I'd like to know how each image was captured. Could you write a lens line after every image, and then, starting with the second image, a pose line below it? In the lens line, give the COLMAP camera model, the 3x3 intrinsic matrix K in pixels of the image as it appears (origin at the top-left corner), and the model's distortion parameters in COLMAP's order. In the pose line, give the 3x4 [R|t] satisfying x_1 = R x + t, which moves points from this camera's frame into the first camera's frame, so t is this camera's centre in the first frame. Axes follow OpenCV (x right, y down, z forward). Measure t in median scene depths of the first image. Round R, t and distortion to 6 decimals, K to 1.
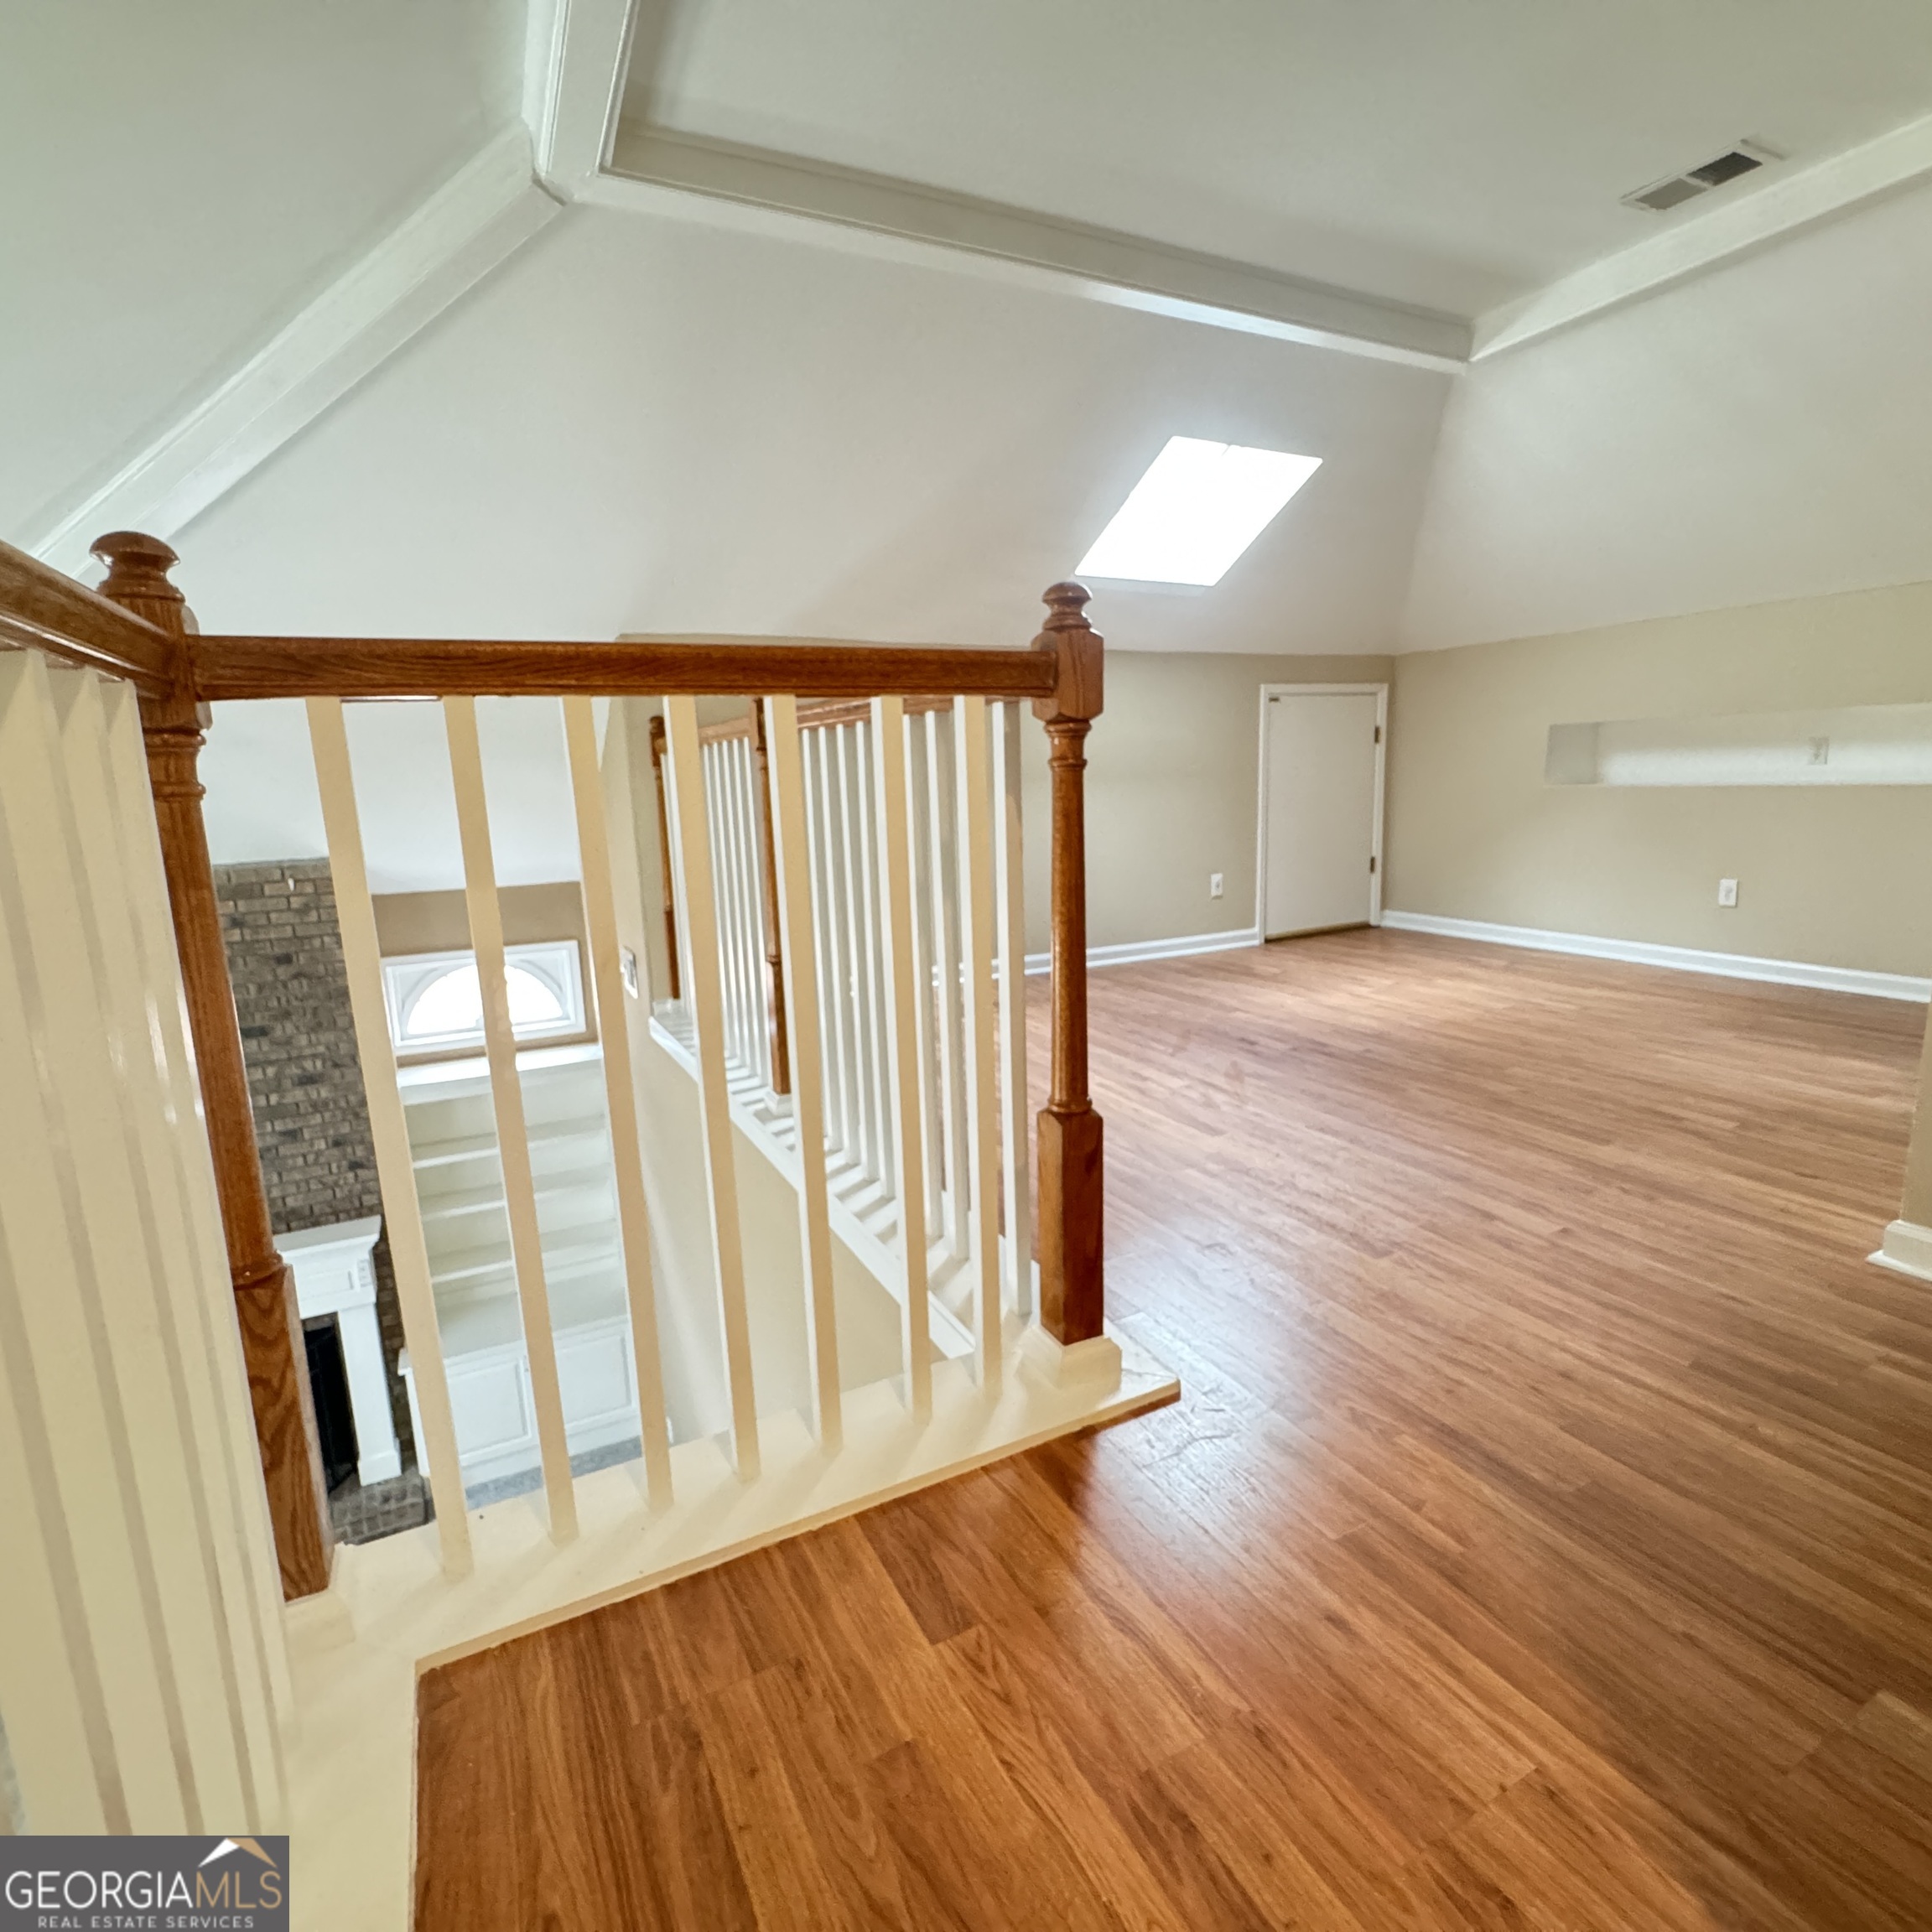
lens RADIAL K [[1035.9, 0, 968.2], [0, 1035.9, 961.4], [0, 0, 1]] dist [-0.002213, -0.001546]
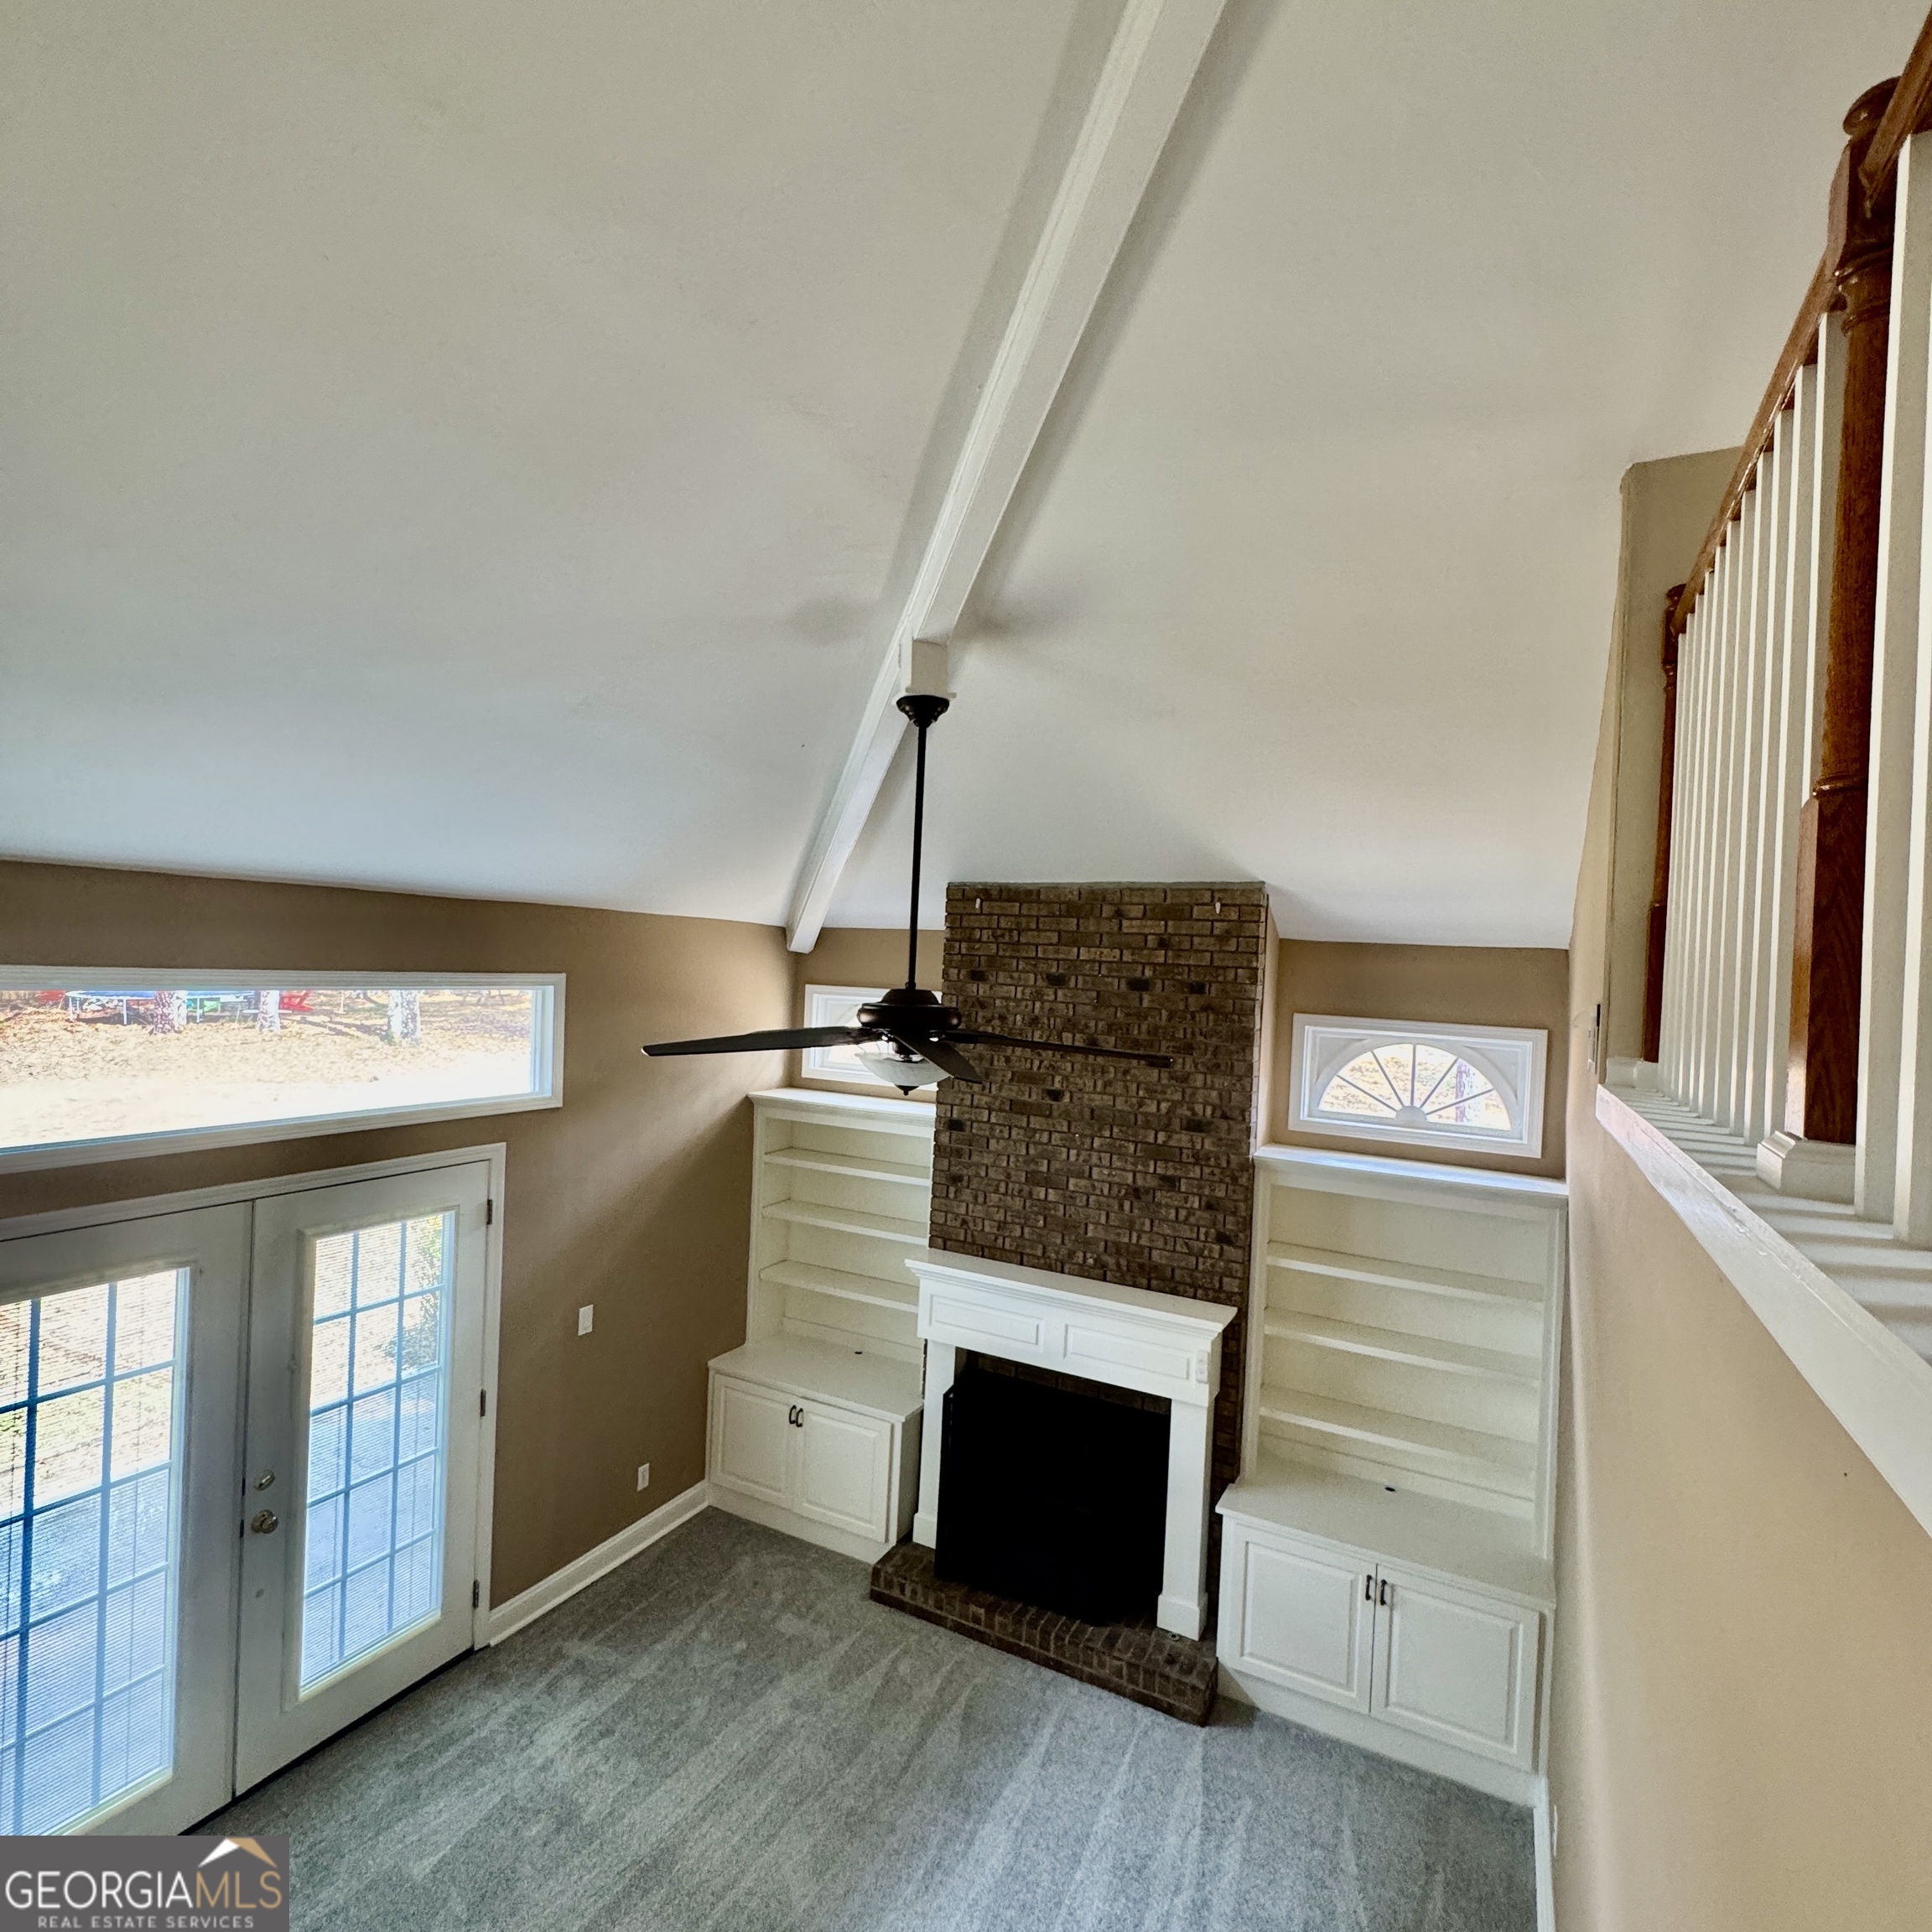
lens RADIAL K [[1035.9, 0, 964.8], [0, 1035.9, 964.5], [0, 0, 1]] dist [-0.002213, -0.001546]
pose [[0.572757, 0.054611, -0.817904, -0.026065], [-0.214227, 0.973075, -0.085046, 0.097658], [0.791237, 0.223928, 0.569034, 0.298849]]
